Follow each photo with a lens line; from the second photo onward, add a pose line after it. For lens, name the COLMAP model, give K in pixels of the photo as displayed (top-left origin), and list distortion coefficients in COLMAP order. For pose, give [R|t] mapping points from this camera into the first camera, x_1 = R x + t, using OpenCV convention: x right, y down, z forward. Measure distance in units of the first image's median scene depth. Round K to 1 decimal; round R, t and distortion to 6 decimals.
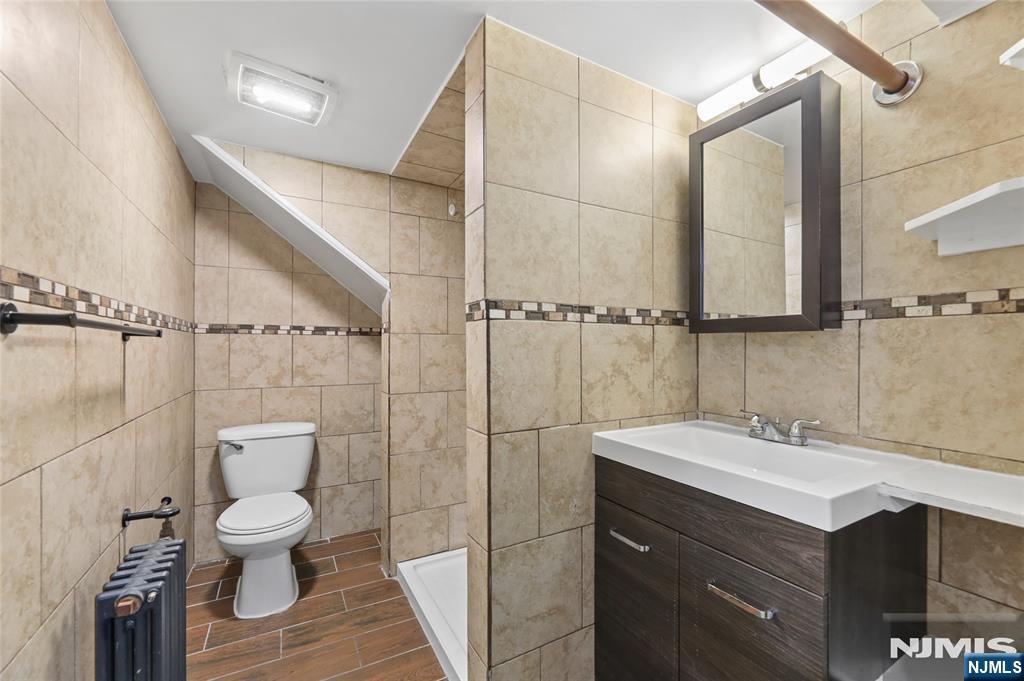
lens RADIAL K [[429.4, 0, 519.3], [0, 429.4, 363.3], [0, 0, 1]] dist [-0.004580, -0.000221]
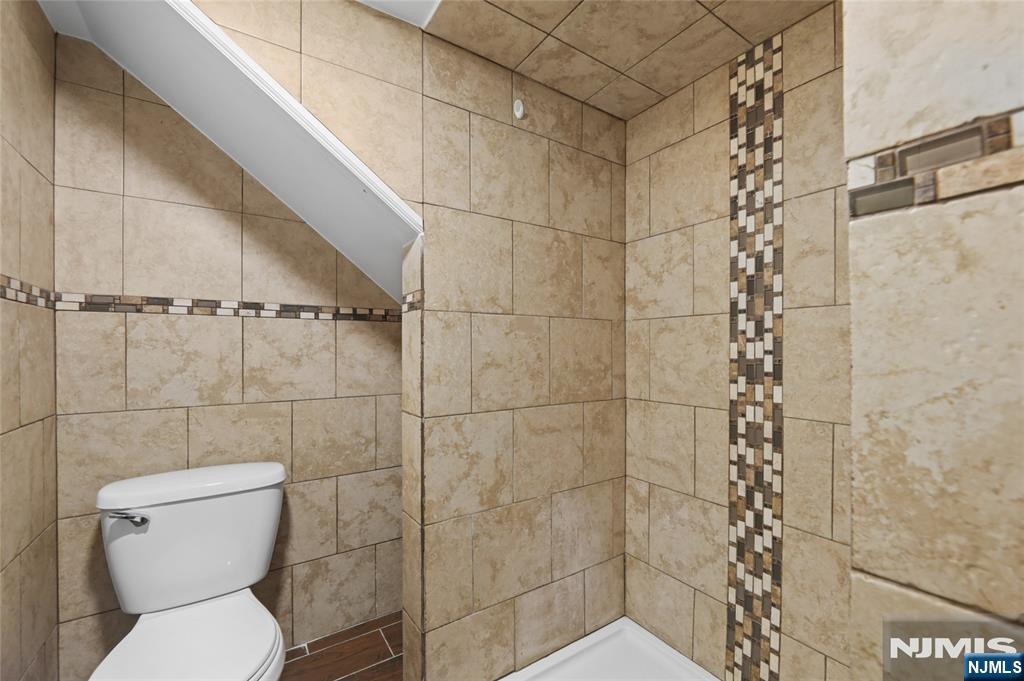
lens RADIAL K [[429.4, 0, 519.3], [0, 429.4, 363.3], [0, 0, 1]] dist [-0.004580, -0.000221]
pose [[0.996432, -0.005878, 0.084194, -0.207159], [0.005913, 0.999983, -0.000163, 0.001163], [-0.084192, 0.000660, 0.996449, 0.394508]]
